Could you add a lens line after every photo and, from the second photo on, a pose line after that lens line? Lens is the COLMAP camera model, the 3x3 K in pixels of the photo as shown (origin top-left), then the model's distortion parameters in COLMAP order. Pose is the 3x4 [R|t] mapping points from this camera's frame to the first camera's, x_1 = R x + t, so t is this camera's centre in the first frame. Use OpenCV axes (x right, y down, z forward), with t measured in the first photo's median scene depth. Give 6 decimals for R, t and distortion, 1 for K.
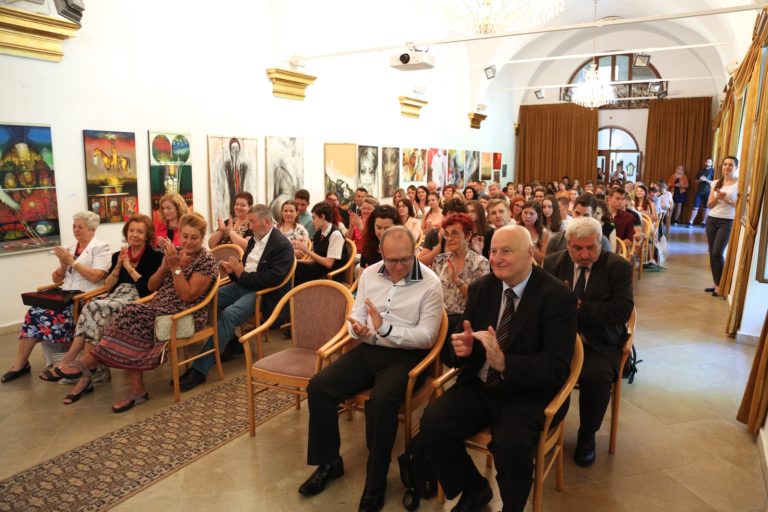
lens RADIAL K [[517.4, 0, 384.0], [0, 517.4, 256.0], [0, 0, 1]] dist [-0.109752, 0.063762]
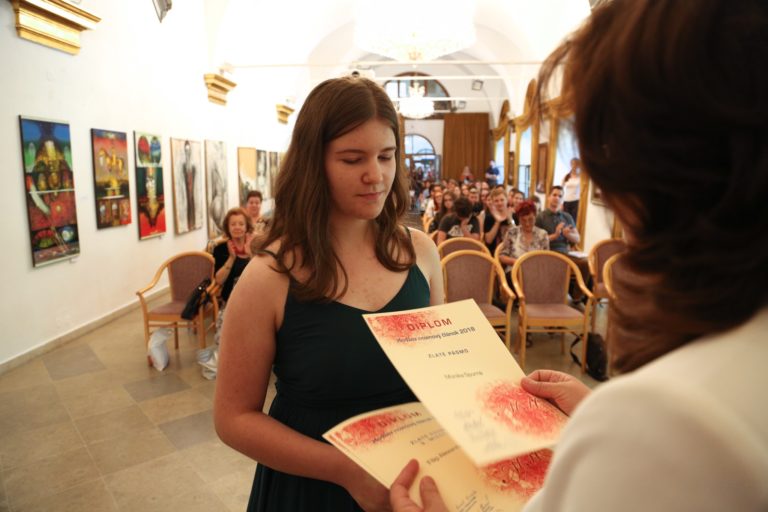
lens RADIAL K [[517.4, 0, 384.0], [0, 517.4, 256.0], [0, 0, 1]] dist [-0.109752, 0.063762]
pose [[0.869912, -0.086753, 0.485516, -0.531555], [0.091102, 0.995733, 0.014690, 0.019611], [-0.484719, 0.031452, 0.874104, -0.069053]]
